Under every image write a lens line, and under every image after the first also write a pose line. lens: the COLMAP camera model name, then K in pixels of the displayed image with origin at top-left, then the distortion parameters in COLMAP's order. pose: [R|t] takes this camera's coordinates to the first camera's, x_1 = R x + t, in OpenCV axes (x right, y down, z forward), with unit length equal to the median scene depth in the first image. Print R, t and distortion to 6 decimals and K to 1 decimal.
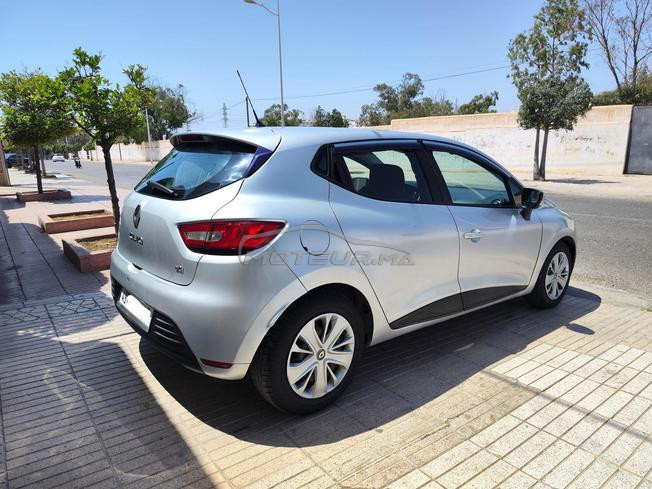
lens RADIAL K [[443.2, 0, 325.6], [0, 443.2, 233.7], [0, 0, 1]] dist [0.015963, -0.001059]
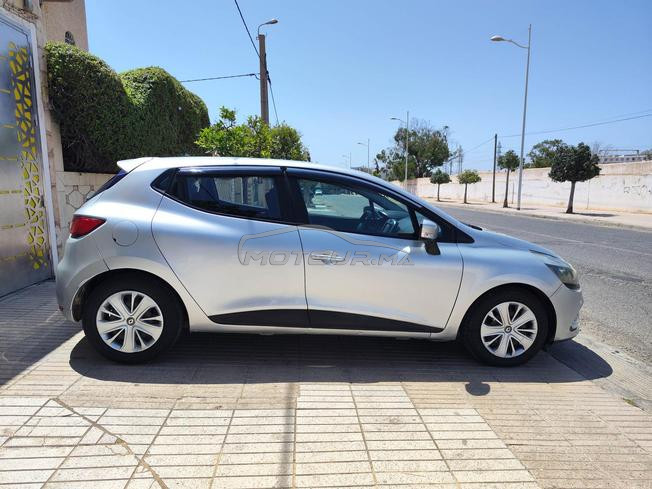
lens RADIAL K [[439.6, 0, 326.0], [0, 439.6, 244.5], [0, 0, 1]] dist [0.019417, -0.007054]
pose [[0.822446, 0.091705, -0.561402, 1.121931], [-0.125075, 0.991921, -0.021202, -0.005782], [0.554922, 0.087654, 0.827271, 0.180411]]
